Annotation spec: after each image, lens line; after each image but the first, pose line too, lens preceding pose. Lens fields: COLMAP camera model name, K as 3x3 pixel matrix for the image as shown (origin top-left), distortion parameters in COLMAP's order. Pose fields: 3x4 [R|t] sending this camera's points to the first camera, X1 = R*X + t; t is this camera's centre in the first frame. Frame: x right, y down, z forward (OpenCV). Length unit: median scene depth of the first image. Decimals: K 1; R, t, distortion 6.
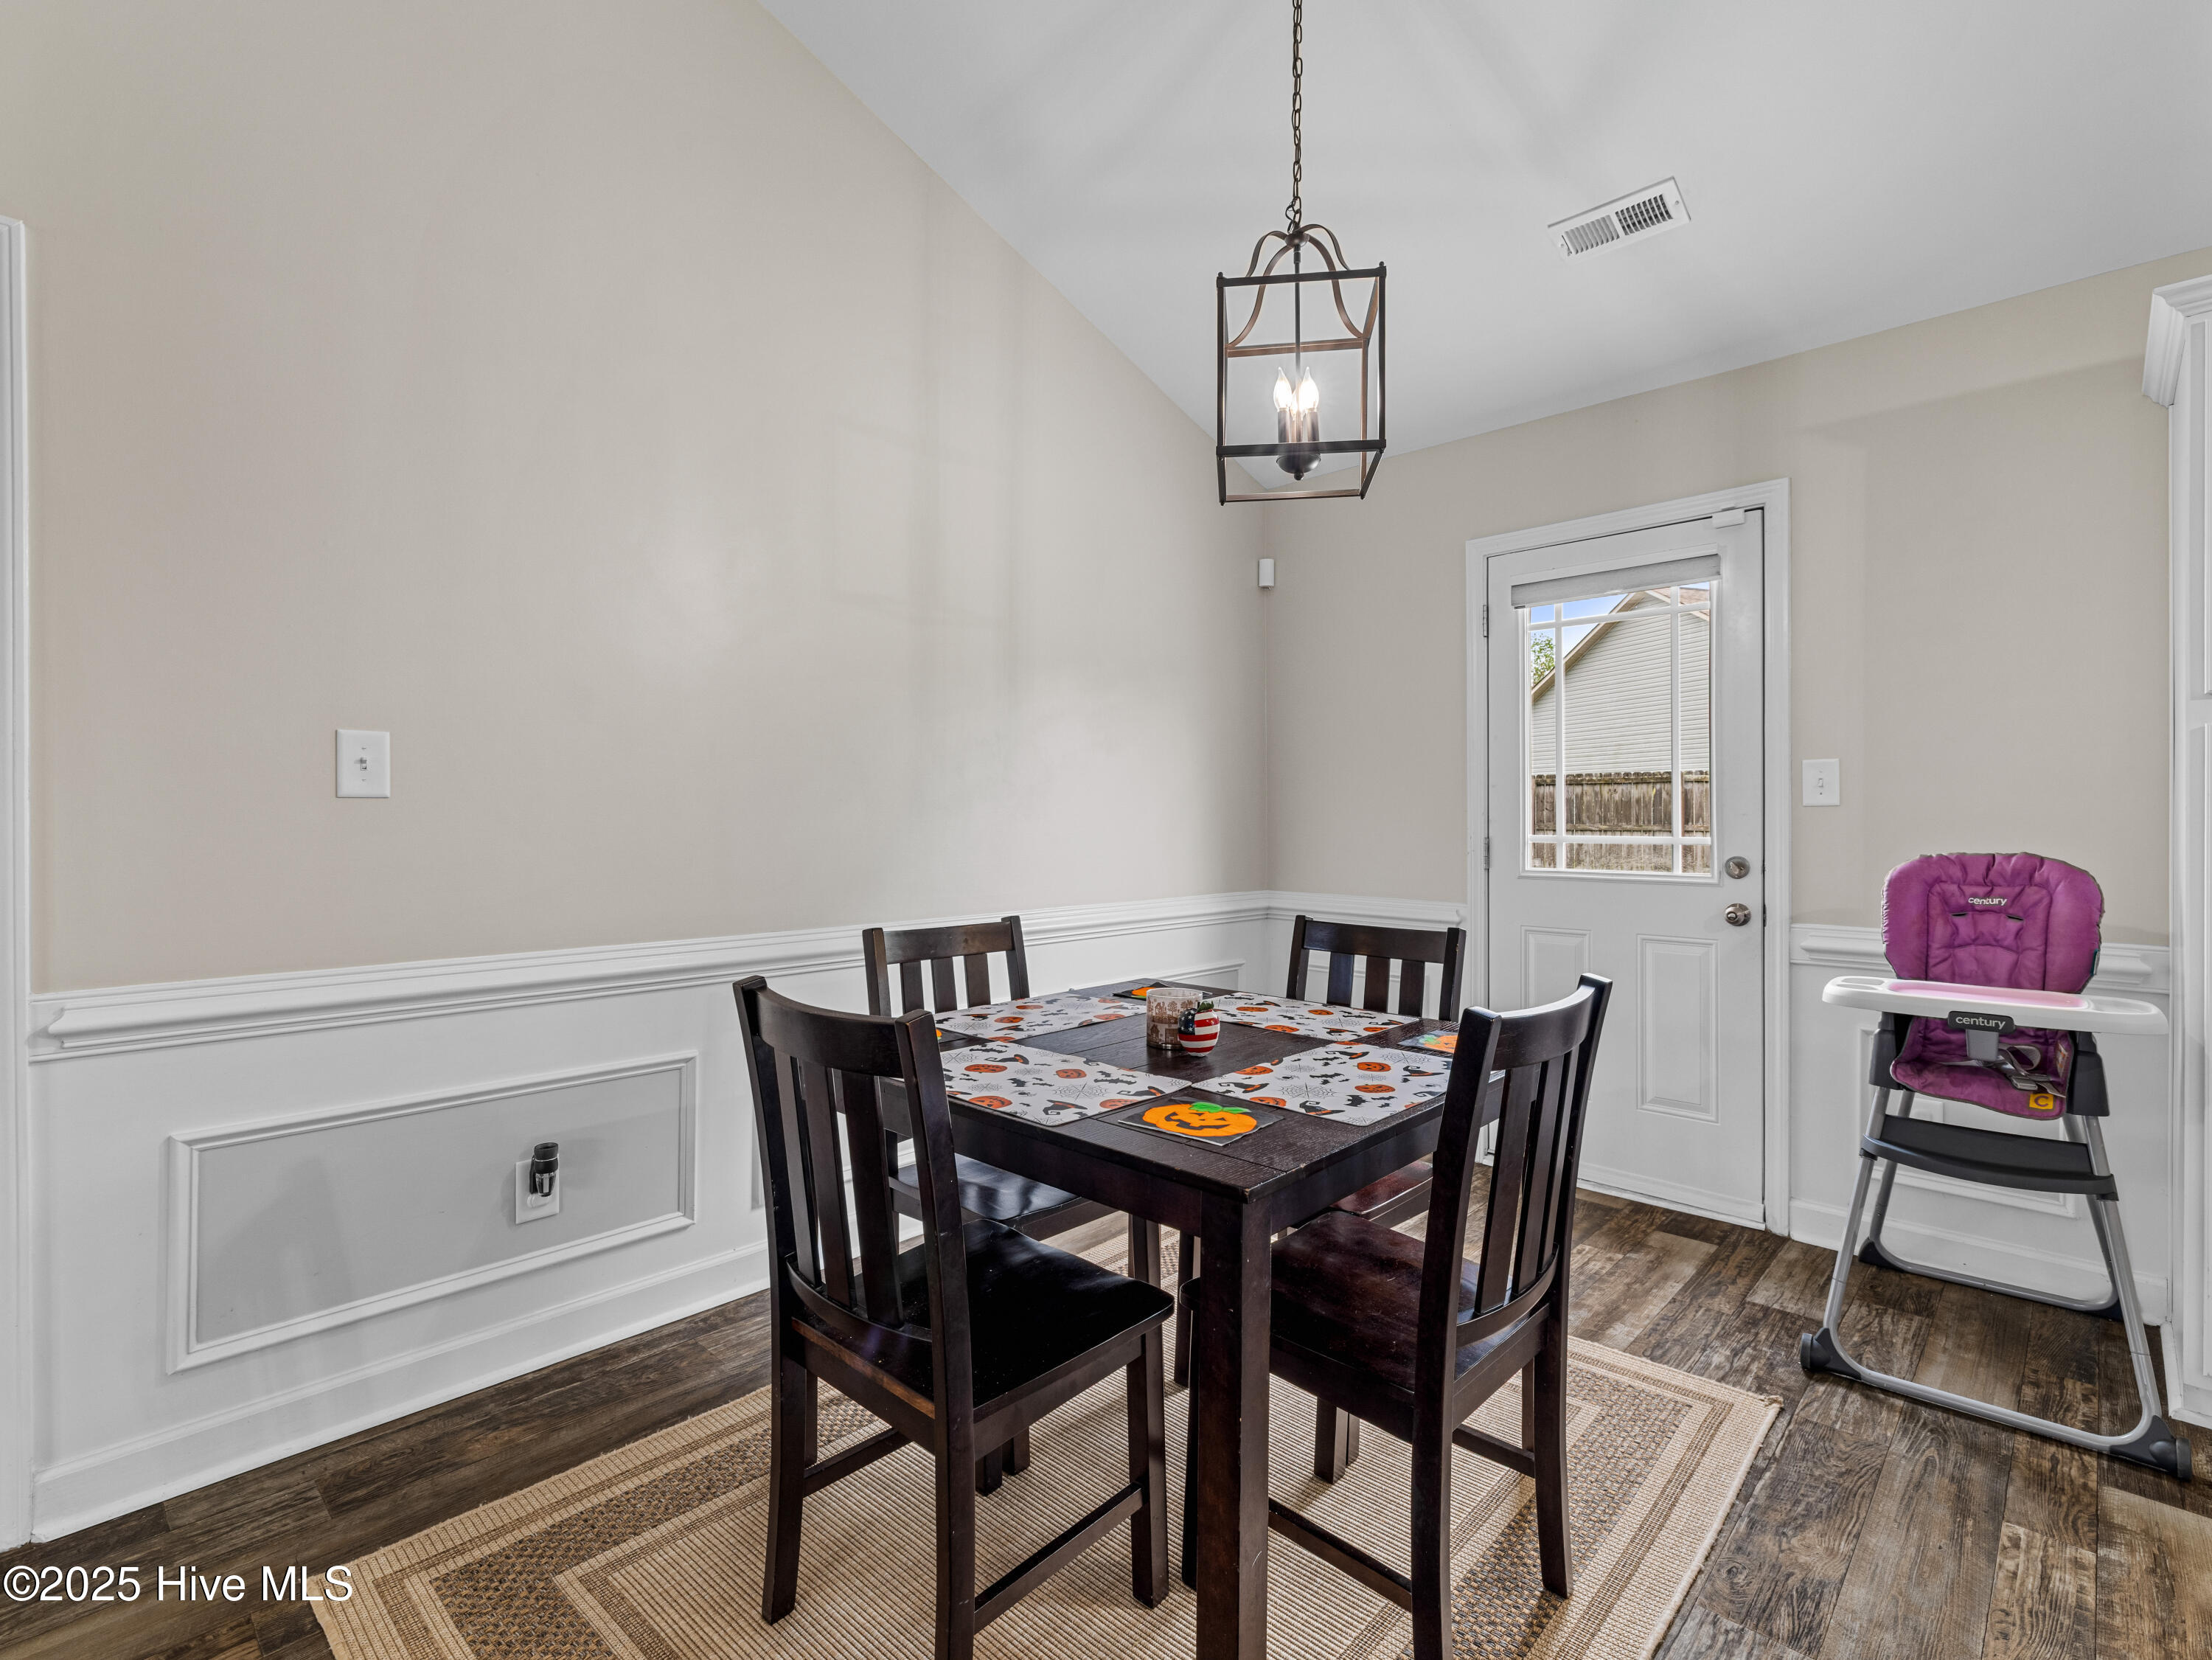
lens RADIAL K [[1038.2, 0, 1107.2], [0, 1038.2, 814.7], [0, 0, 1]] dist [-0.001091, 0.000090]
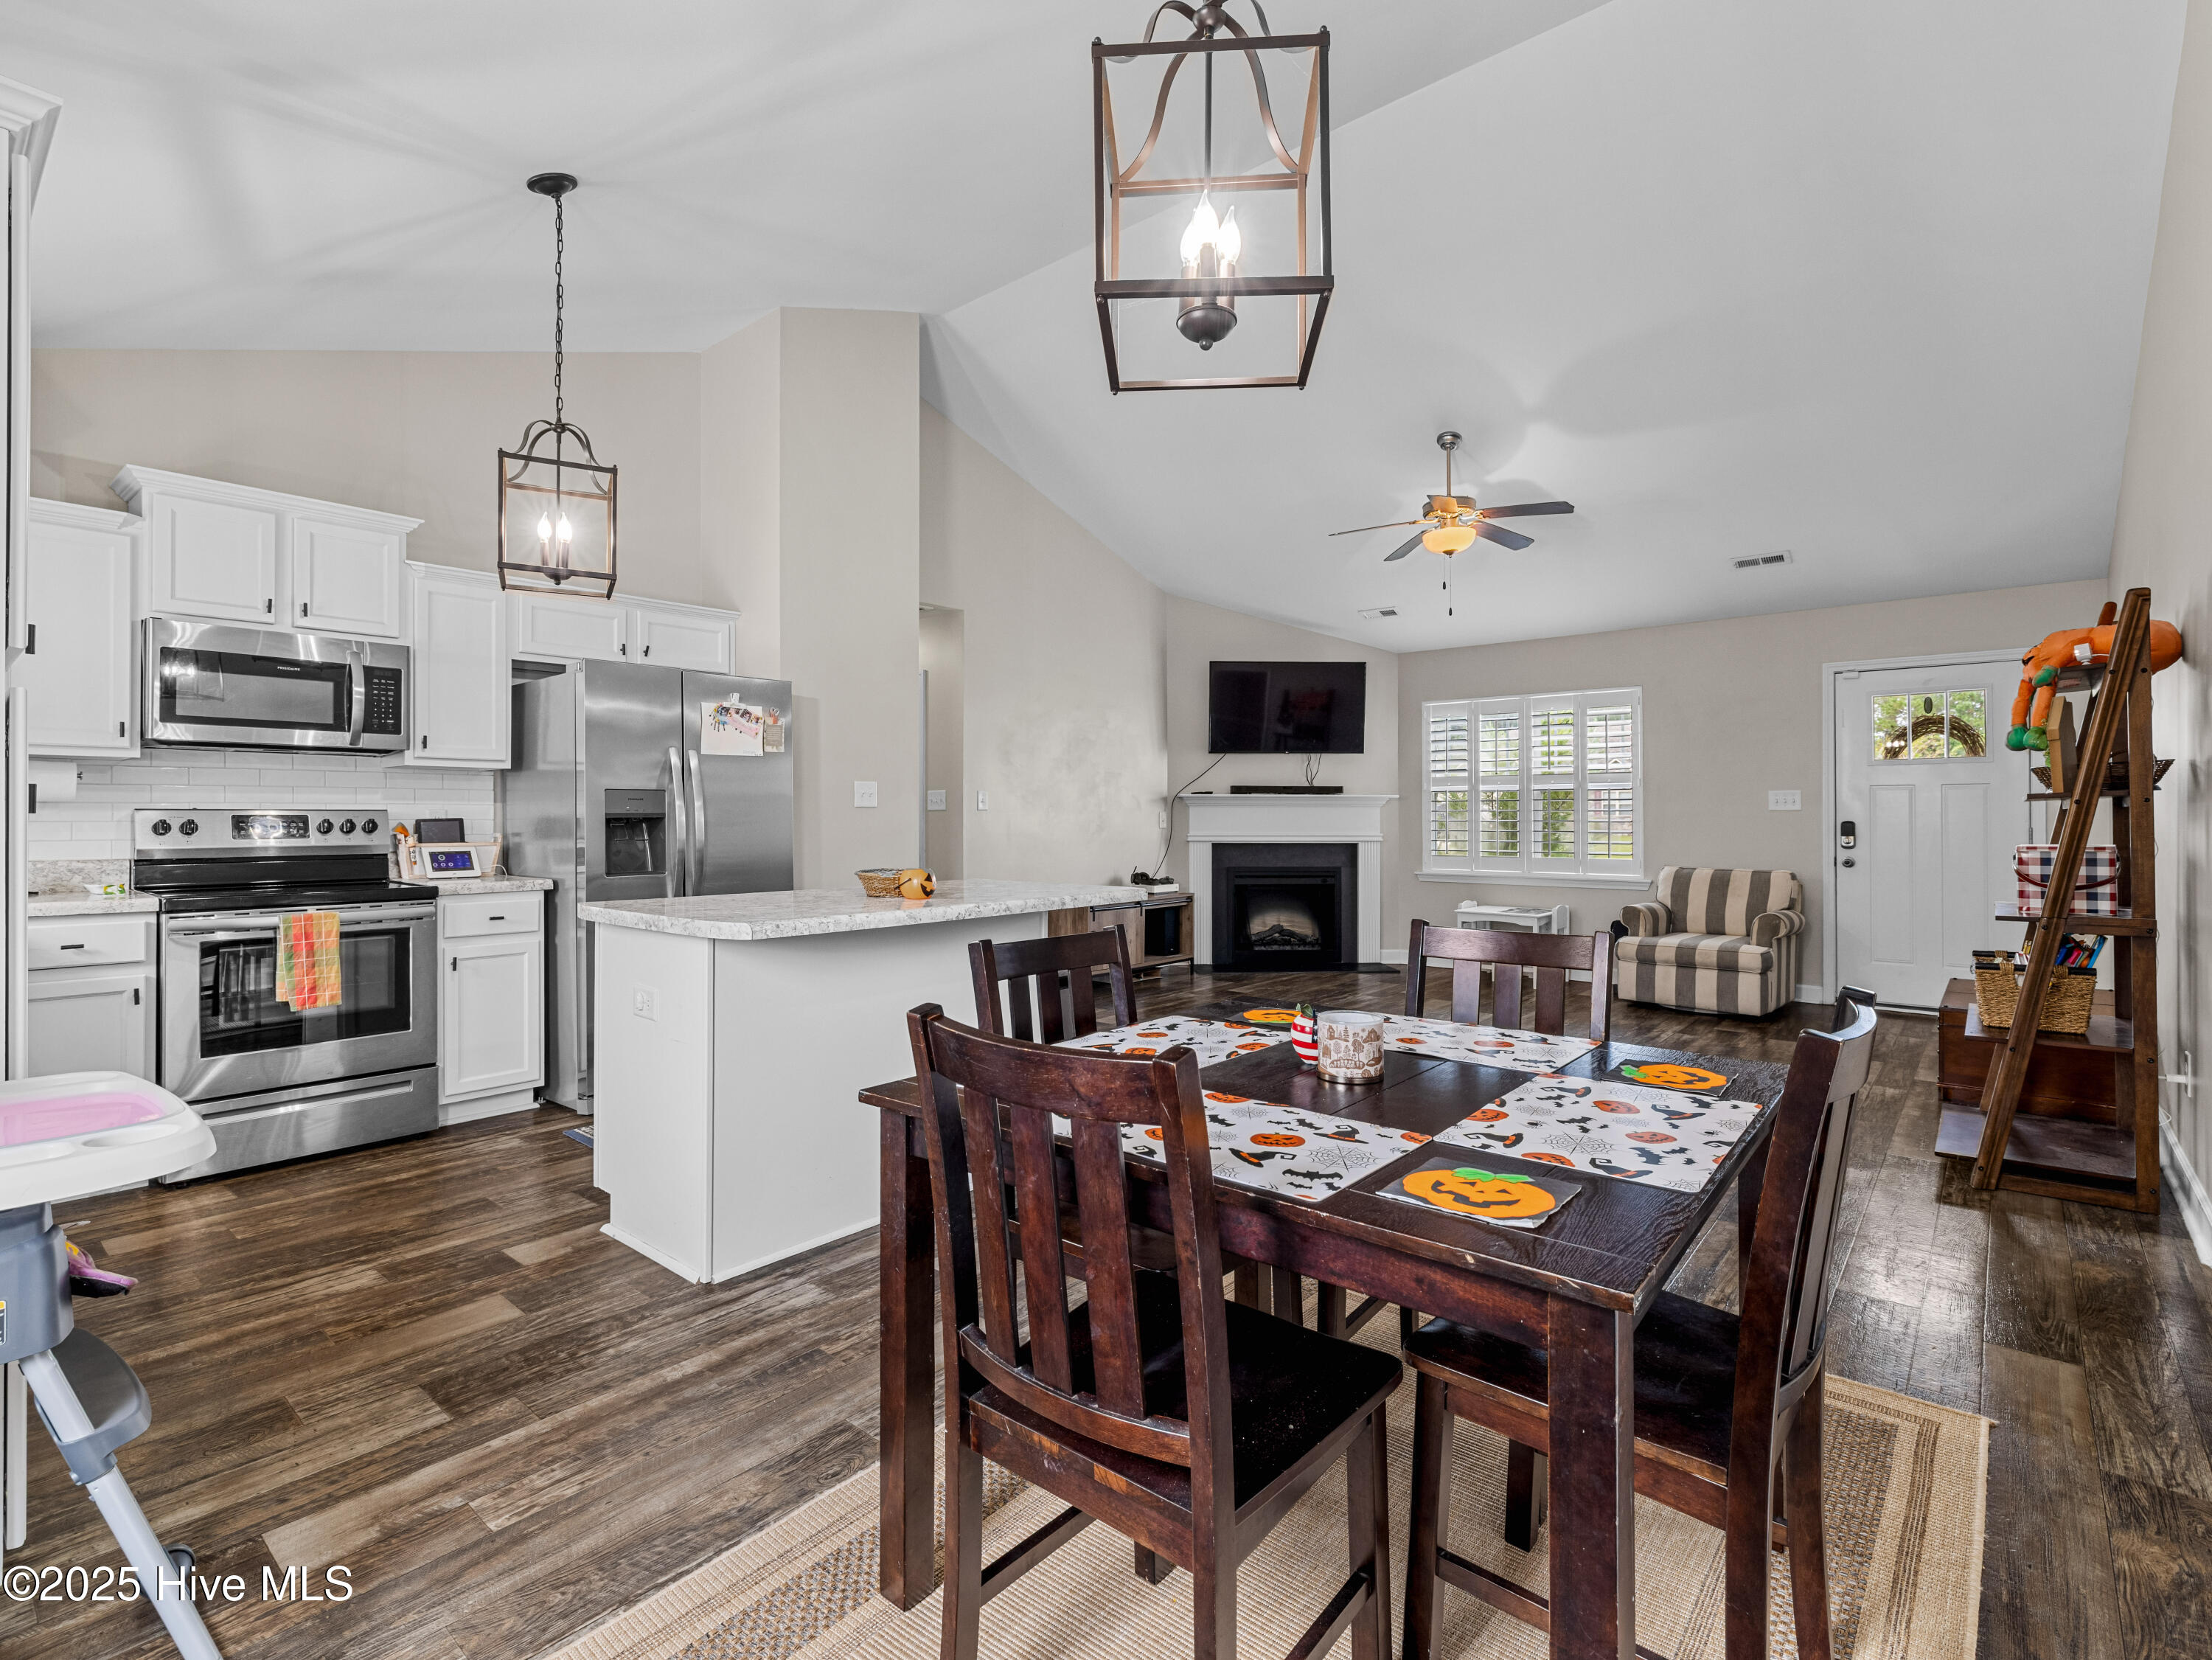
lens RADIAL K [[1054.8, 0, 1107.1], [0, 1054.8, 809.7], [0, 0, 1]] dist [-0.000680, 0.000196]
pose [[-0.998340, -0.003313, -0.057498, 0.262643], [-0.002944, 0.999975, -0.006501, 0.003065], [0.057518, -0.006320, -0.998324, 1.559928]]
